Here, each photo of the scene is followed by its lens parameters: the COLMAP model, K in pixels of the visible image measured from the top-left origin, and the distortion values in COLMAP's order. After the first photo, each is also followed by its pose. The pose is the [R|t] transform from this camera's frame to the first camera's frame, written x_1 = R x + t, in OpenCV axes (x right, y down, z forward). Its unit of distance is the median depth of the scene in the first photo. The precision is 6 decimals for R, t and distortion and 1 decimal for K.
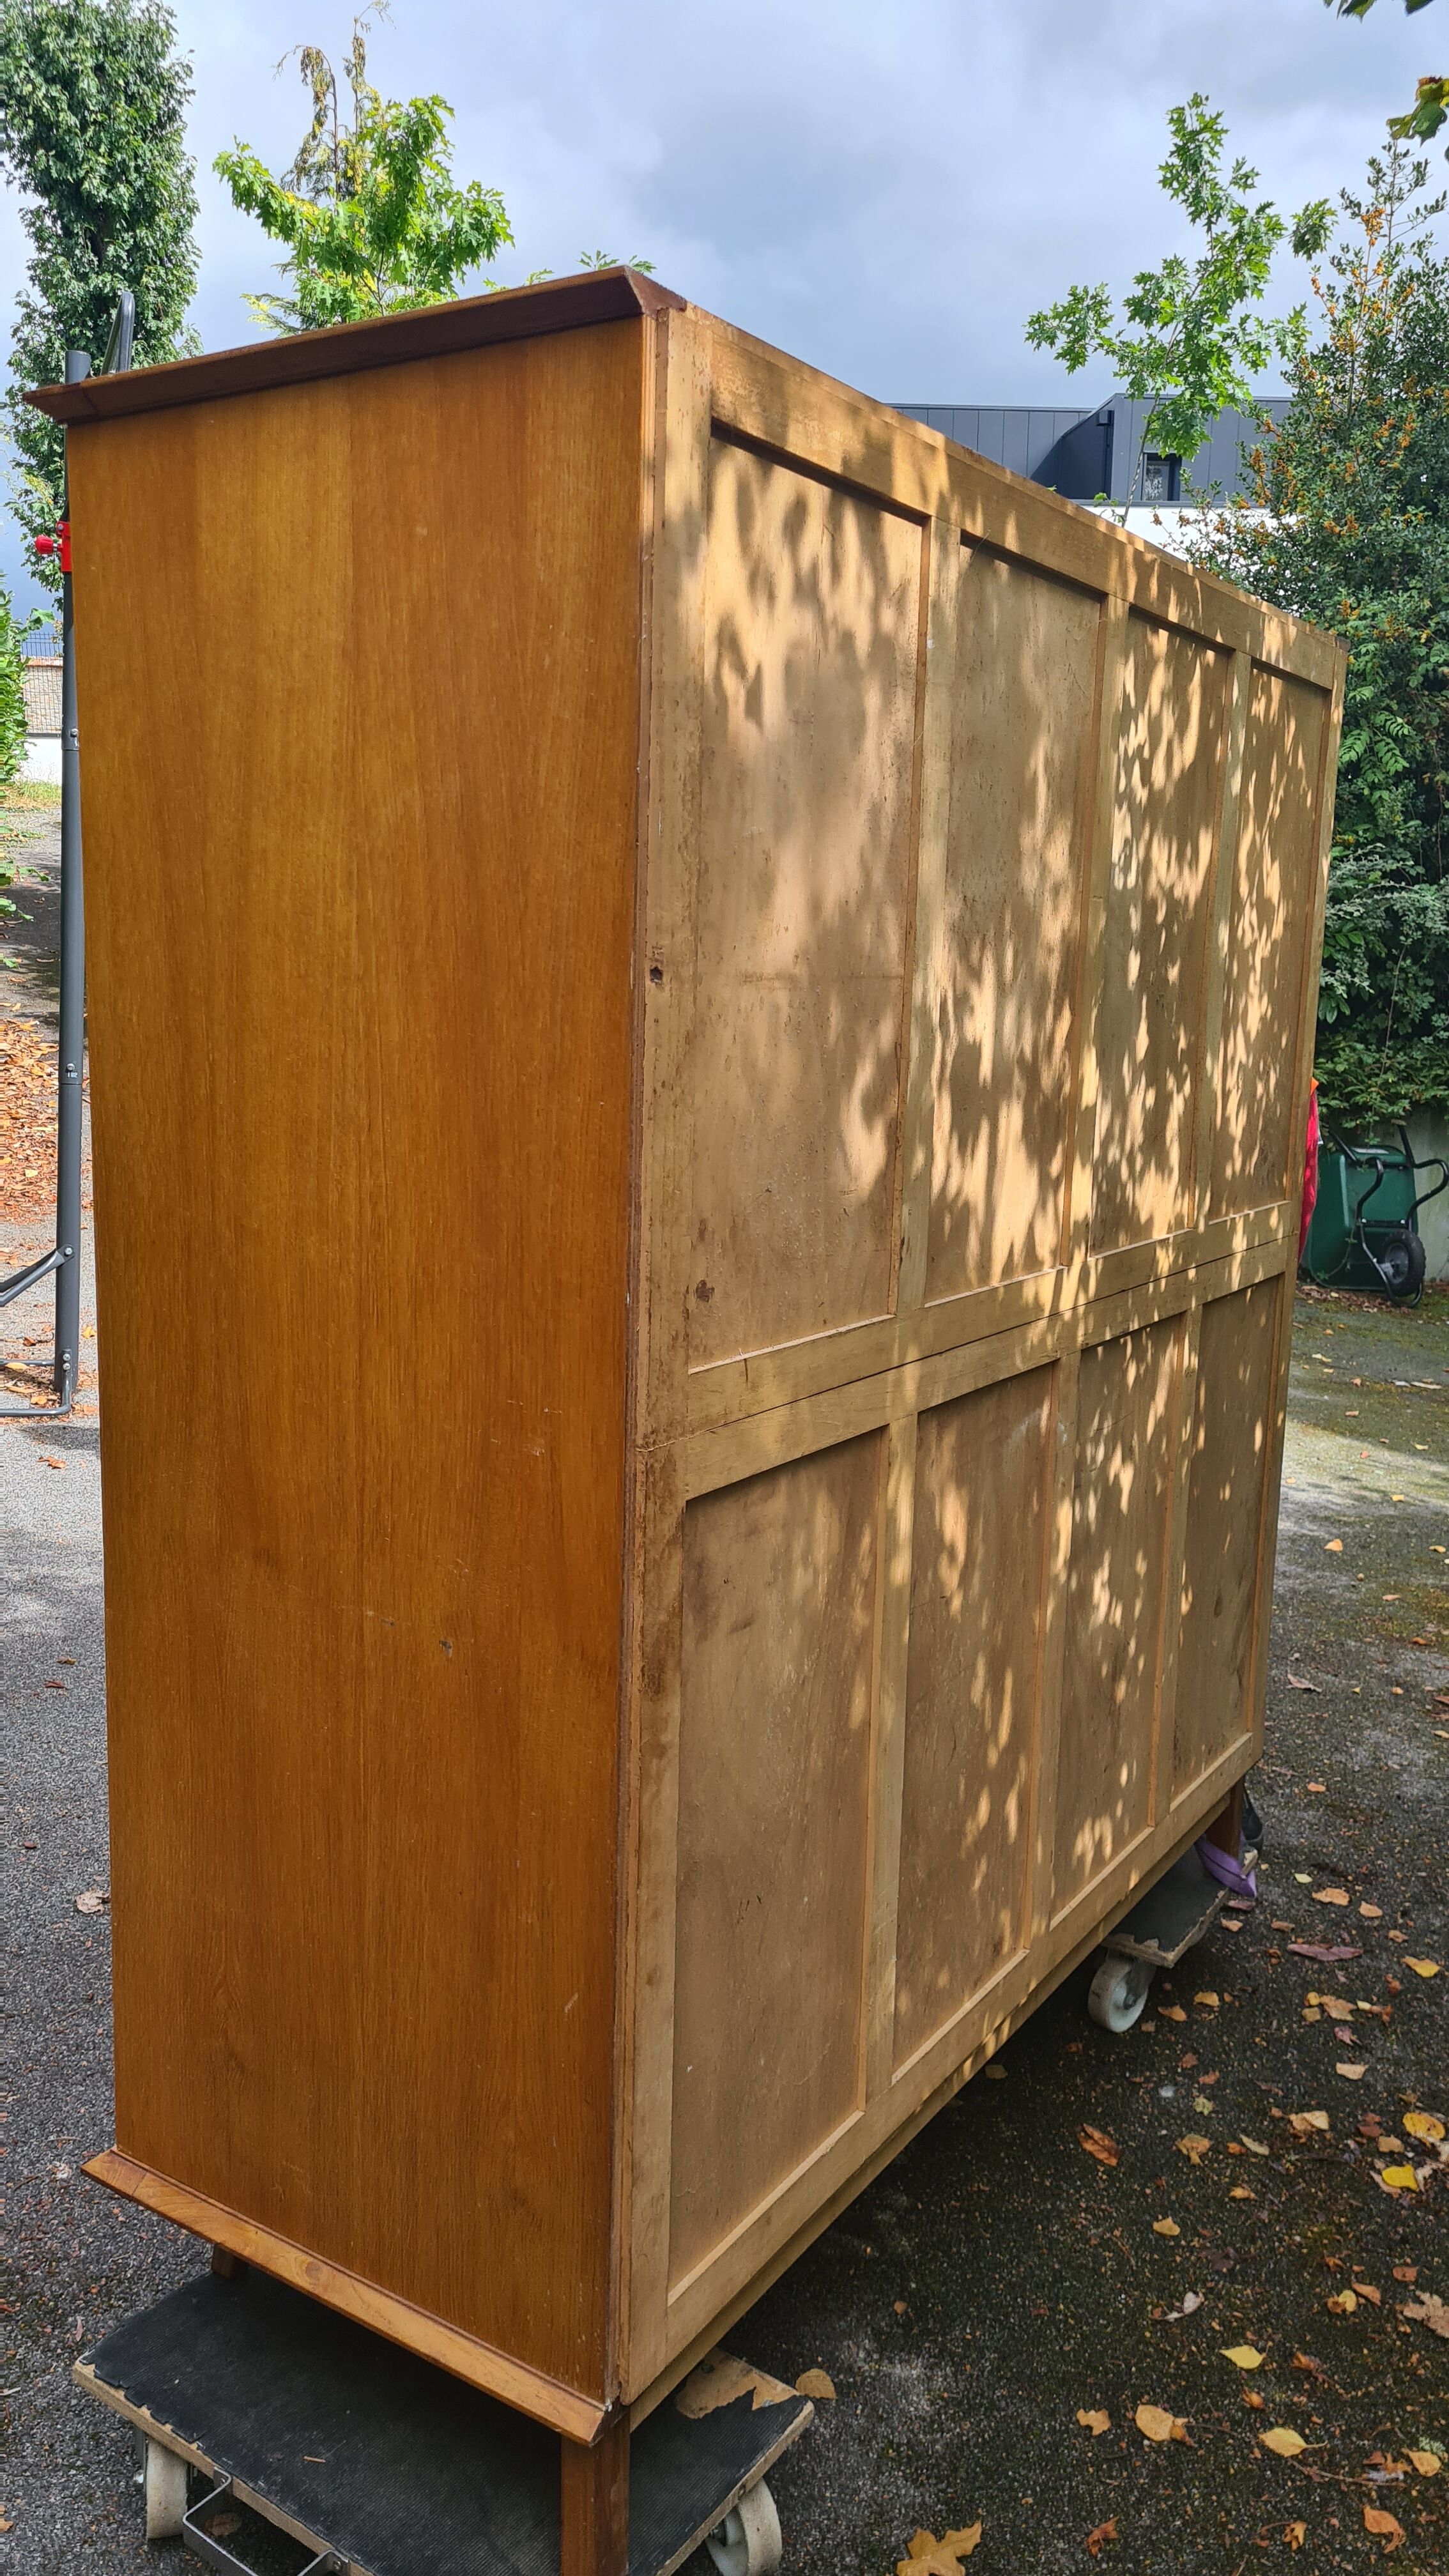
lens RADIAL K [[1939.9, 0, 719.3], [0, 1939.9, 1283.3], [0, 0, 1]] dist [0.060907, -0.036660]
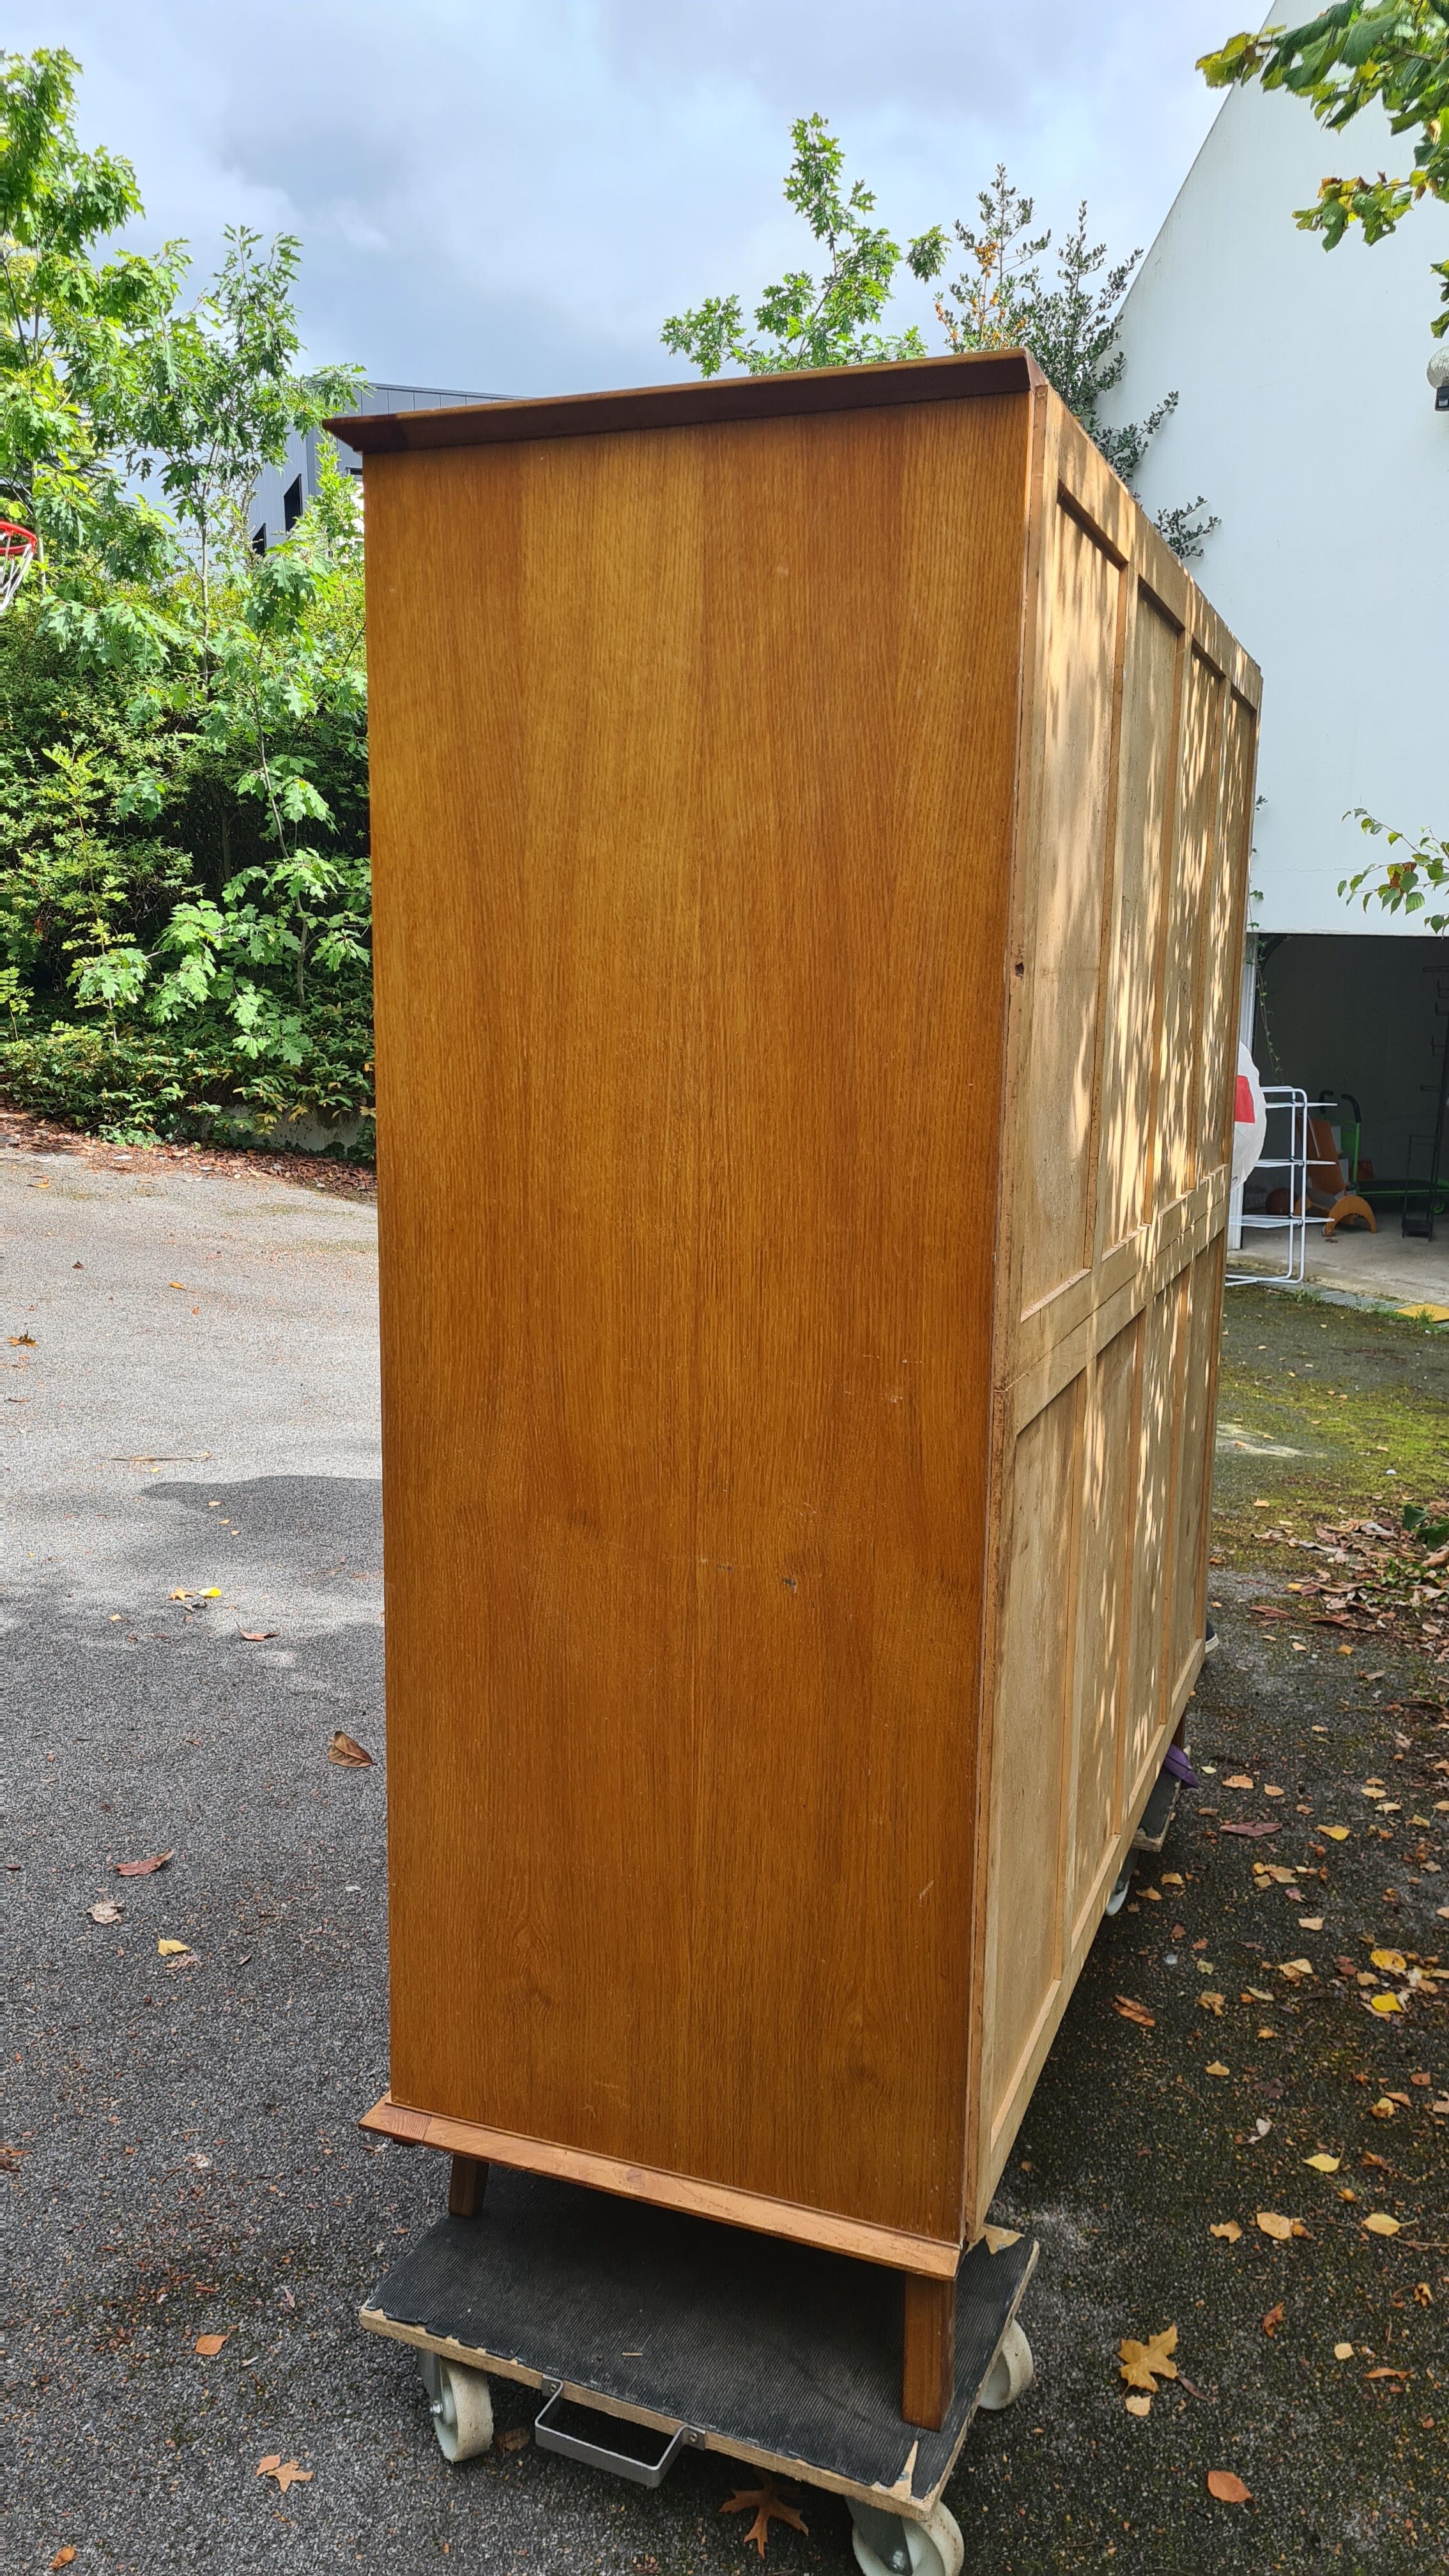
lens RADIAL K [[1939.9, 0, 731.5], [0, 1939.9, 1286.5], [0, 0, 1]] dist [0.060907, -0.036660]
pose [[0.975891, -0.046804, 0.213183, -0.360260], [0.045337, 0.998902, 0.011766, 0.003967], [-0.213499, -0.001817, 0.976941, -0.059834]]
